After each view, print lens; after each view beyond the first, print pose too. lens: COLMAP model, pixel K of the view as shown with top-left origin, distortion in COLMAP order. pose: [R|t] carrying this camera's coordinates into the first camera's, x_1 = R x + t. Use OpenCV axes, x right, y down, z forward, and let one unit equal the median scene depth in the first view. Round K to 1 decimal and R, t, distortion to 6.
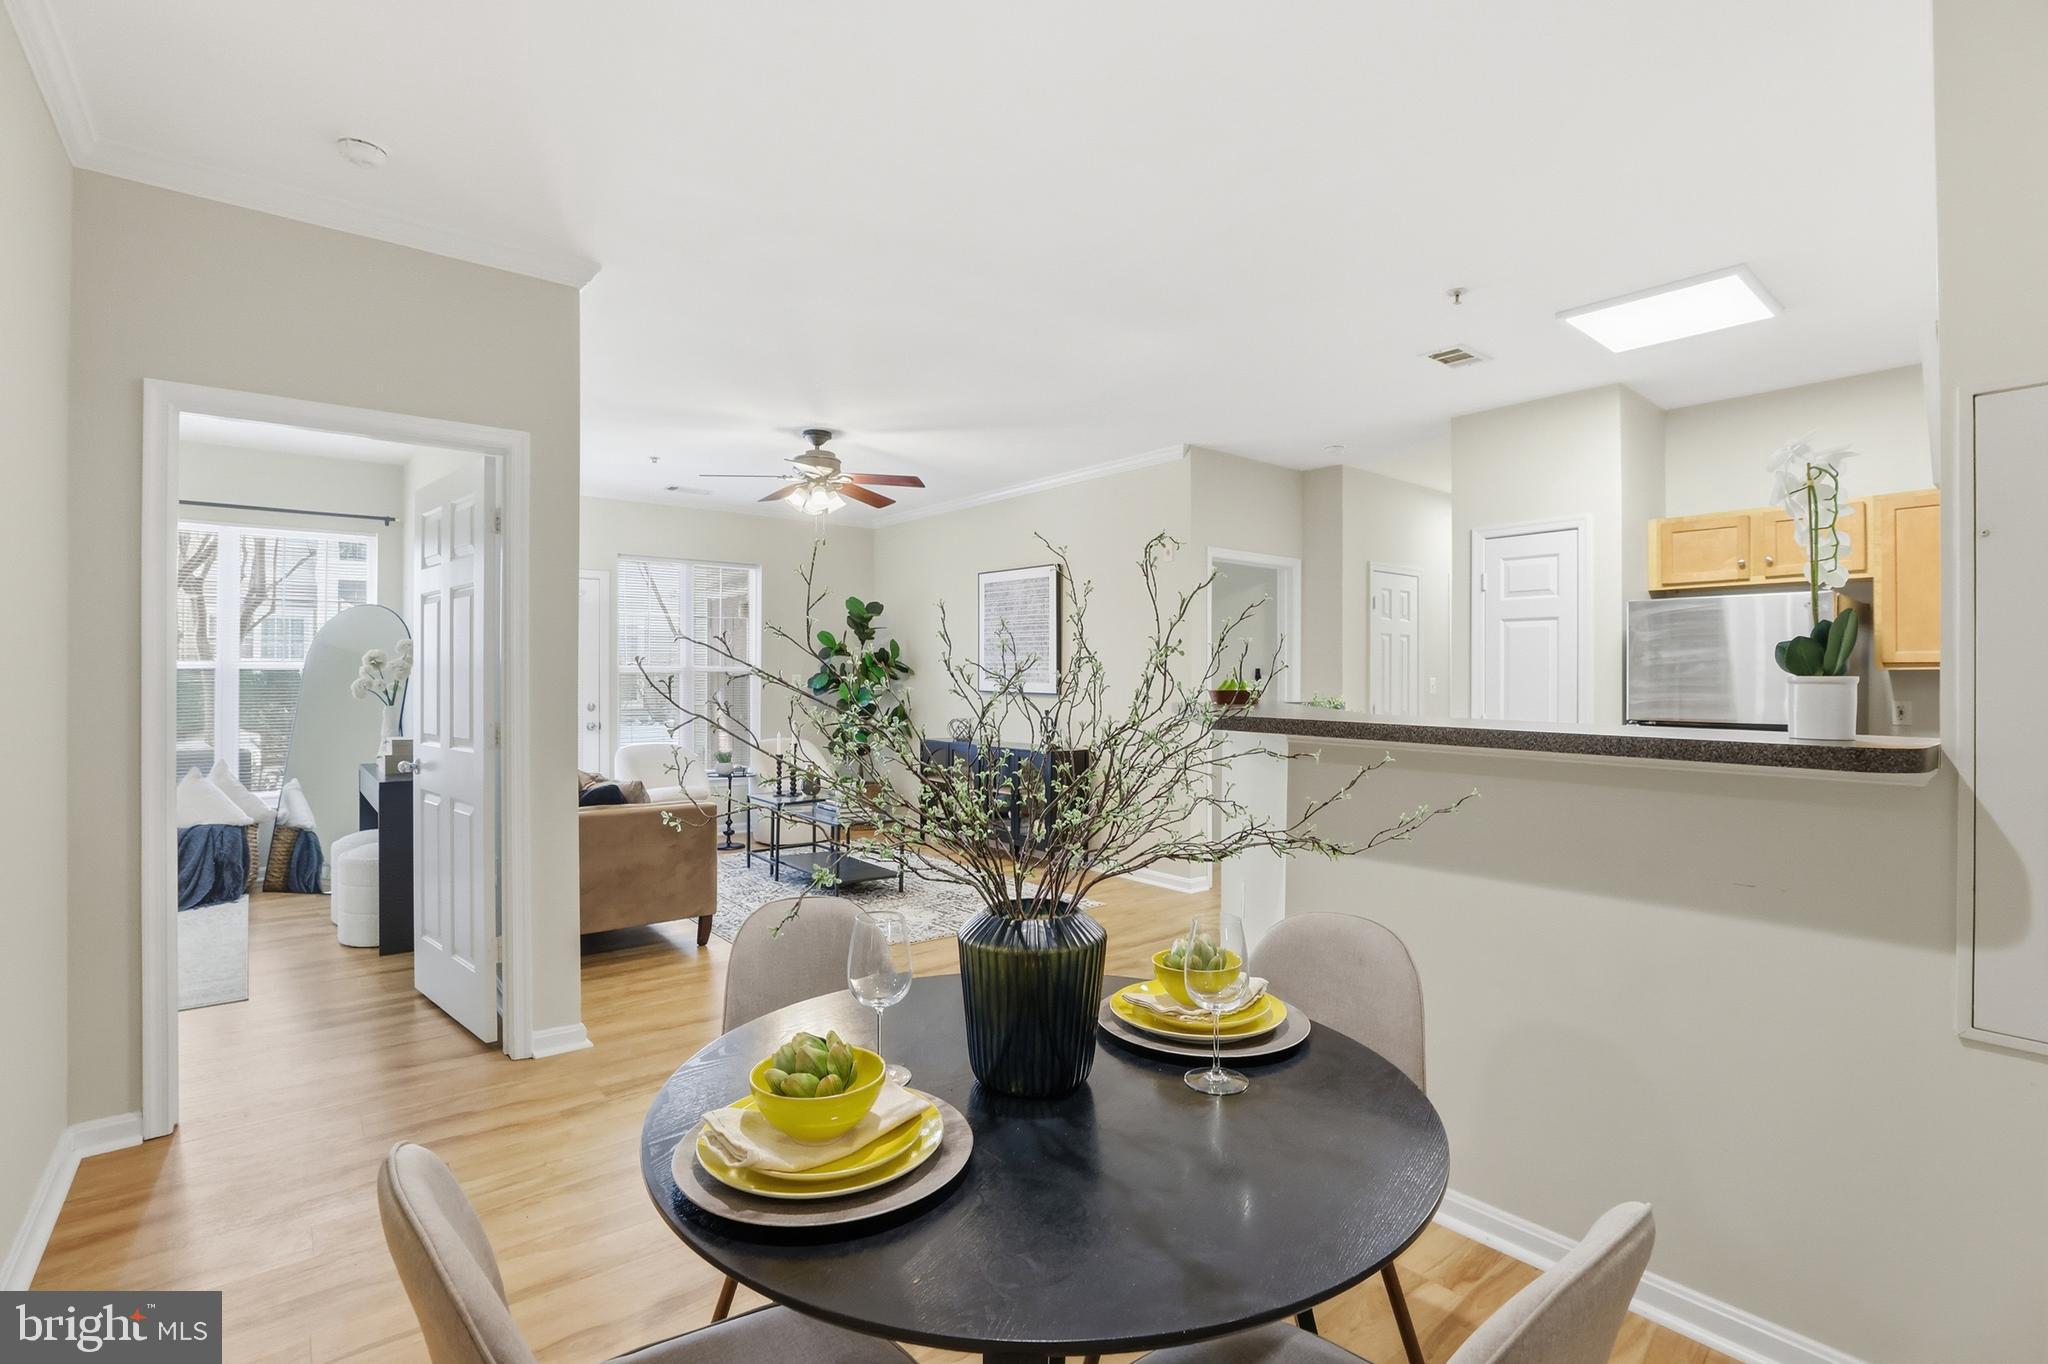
lens RADIAL K [[945.4, 0, 1024.0], [0, 945.4, 682.0], [0, 0, 1]] dist [-0.049972, 0.012867]
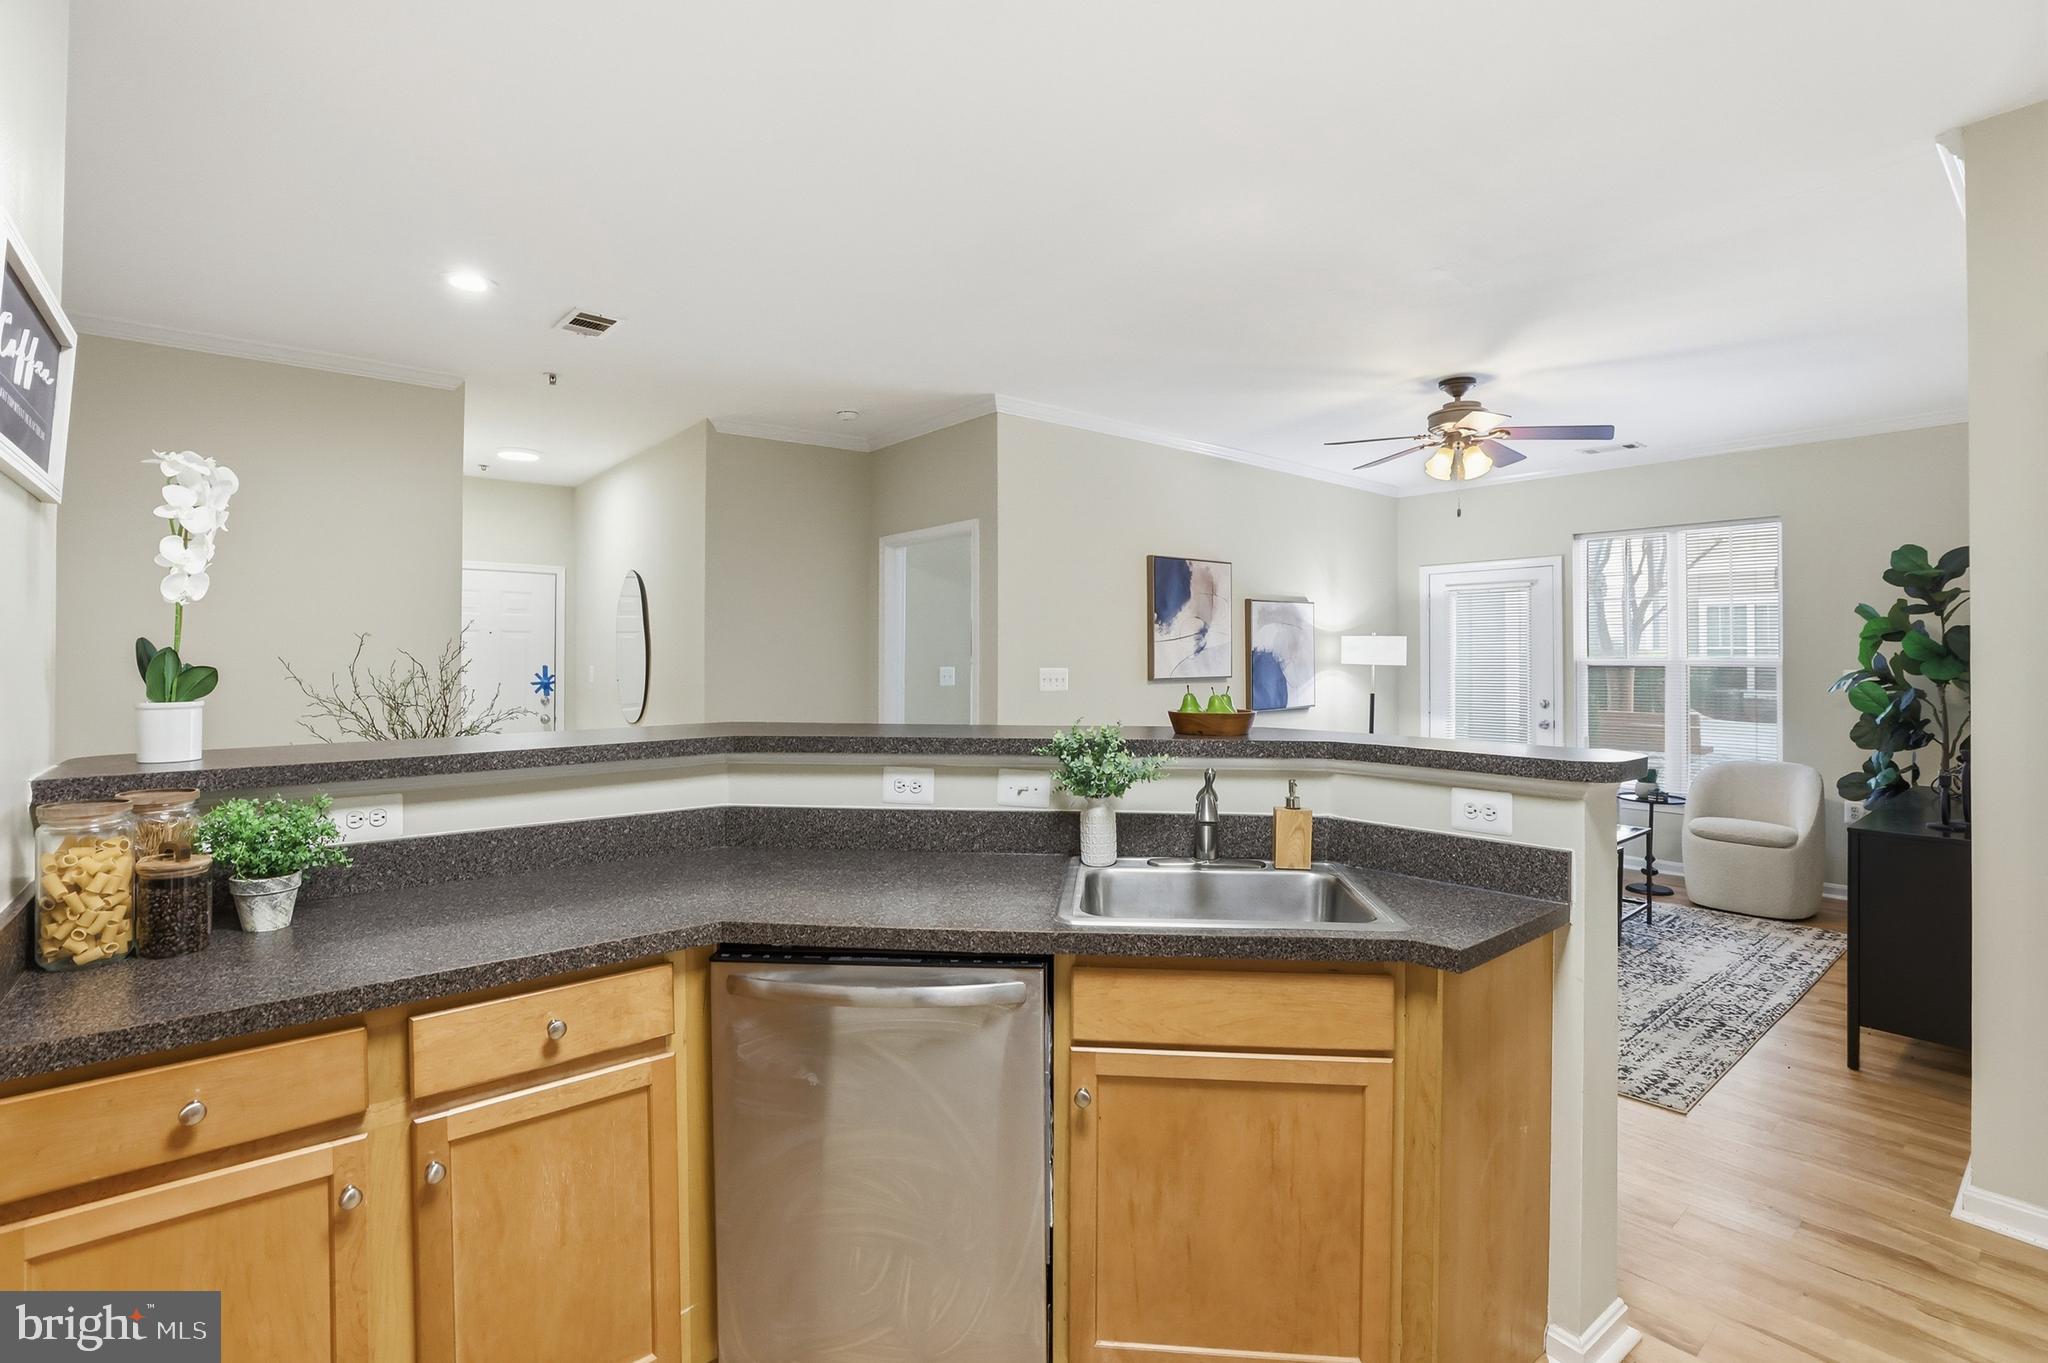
lens RADIAL K [[936.8, 0, 1020.6], [0, 936.8, 661.2], [0, 0, 1]] dist [-0.043740, 0.012503]
pose [[0.001632, 0.000249, -0.999999, 0.535540], [-0.003931, 0.999992, 0.000243, -0.016289], [0.999991, 0.003930, 0.001633, 0.554833]]
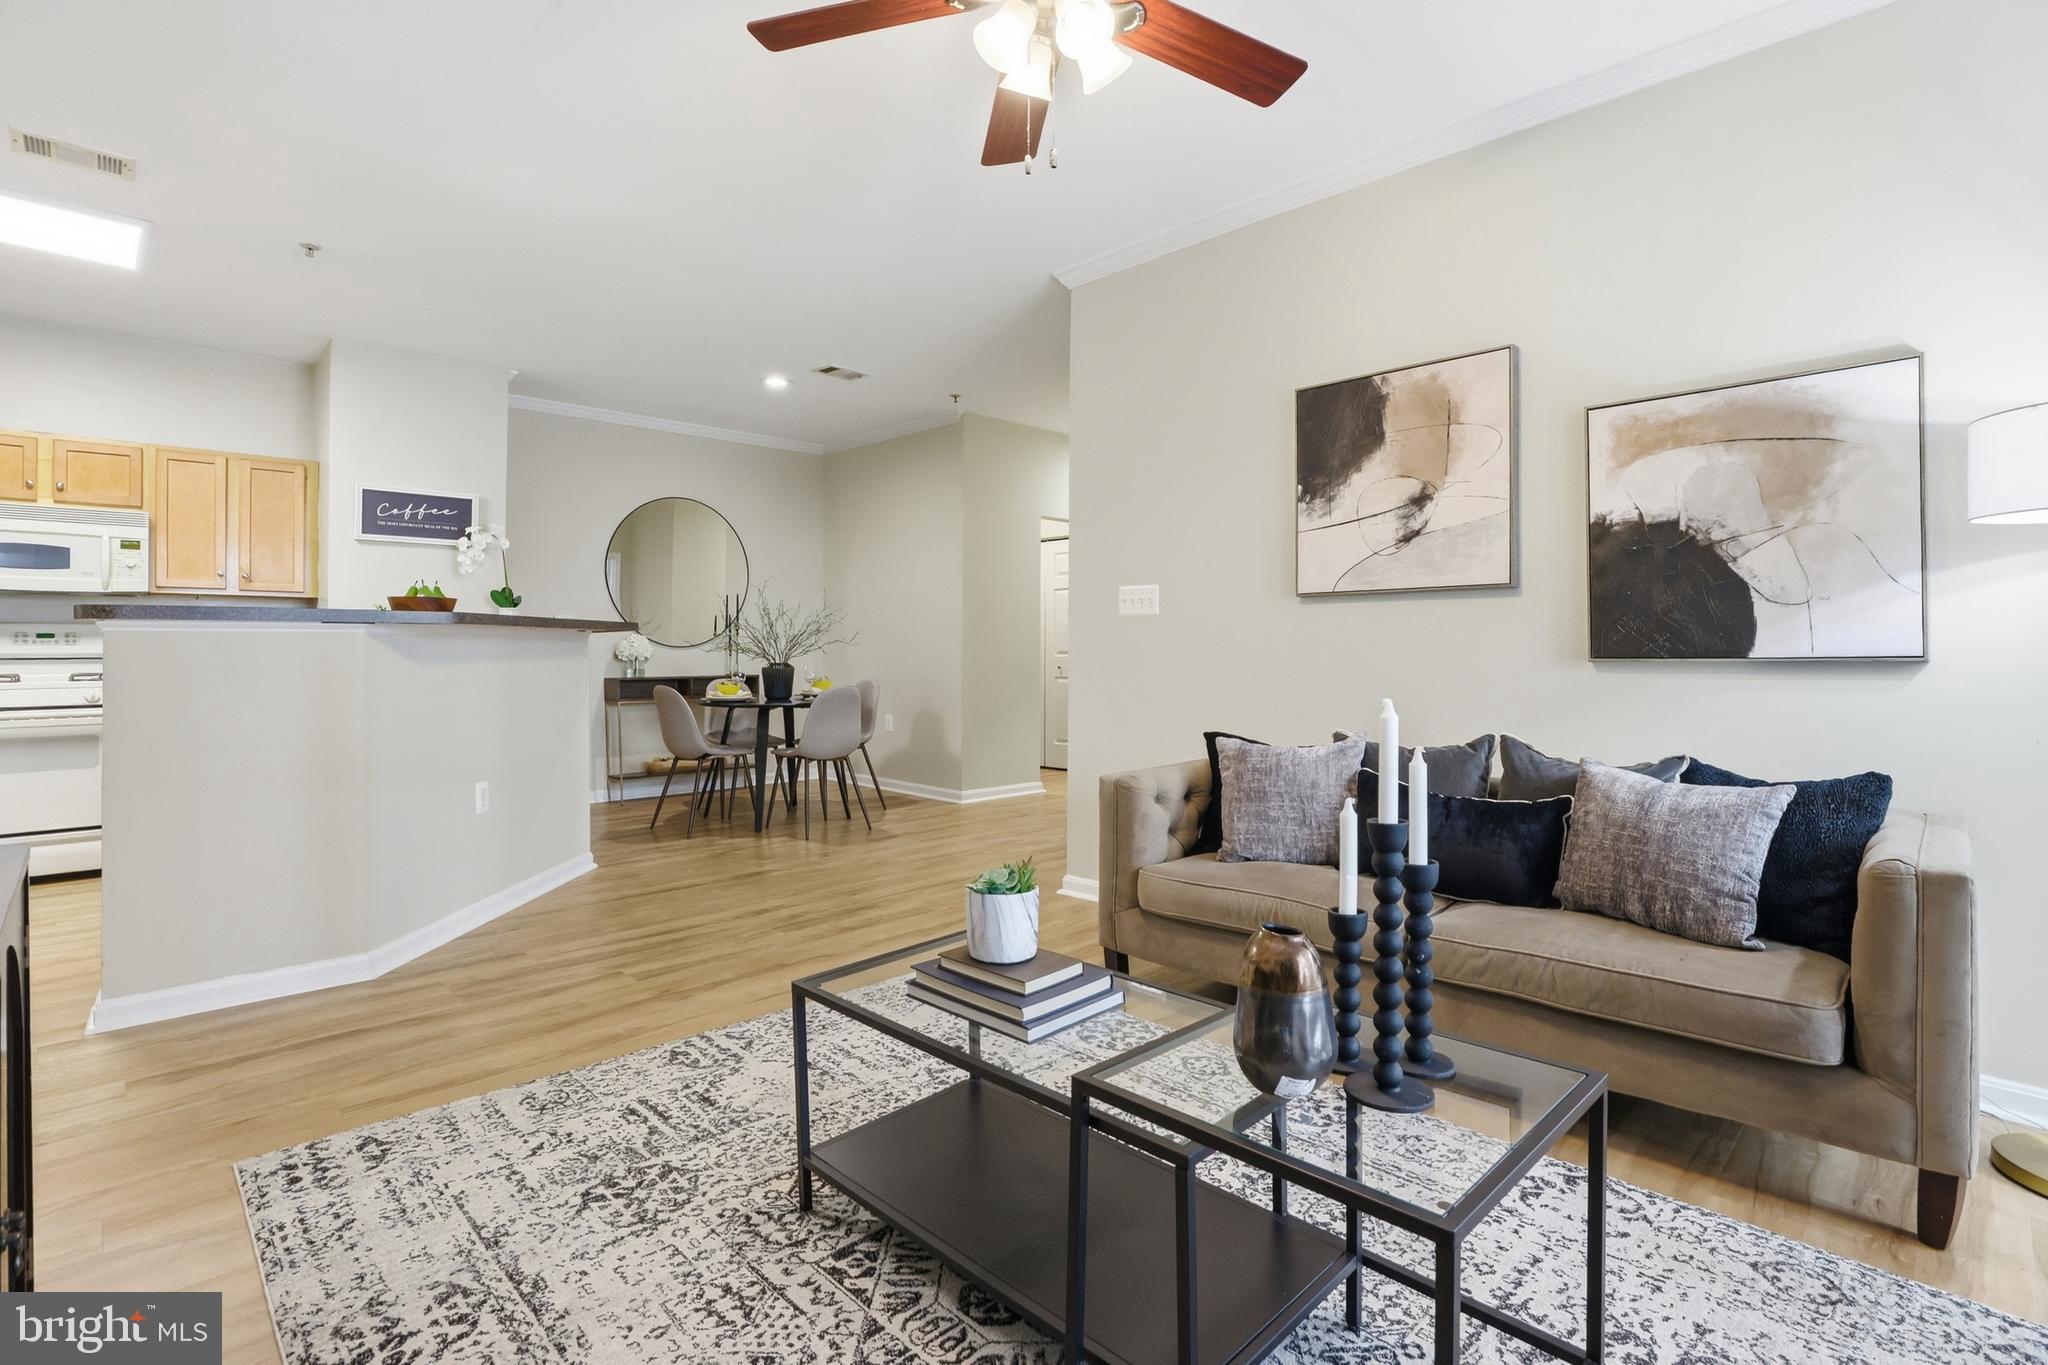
lens RADIAL K [[972.2, 0, 1023.8], [0, 972.2, 646.5], [0, 0, 1]] dist [-0.046725, 0.015897]
pose [[-0.996017, -0.004808, -0.089031, -0.161335], [-0.004922, 0.999987, 0.001066, 0.031254], [0.089025, 0.001500, -0.996028, 1.234354]]
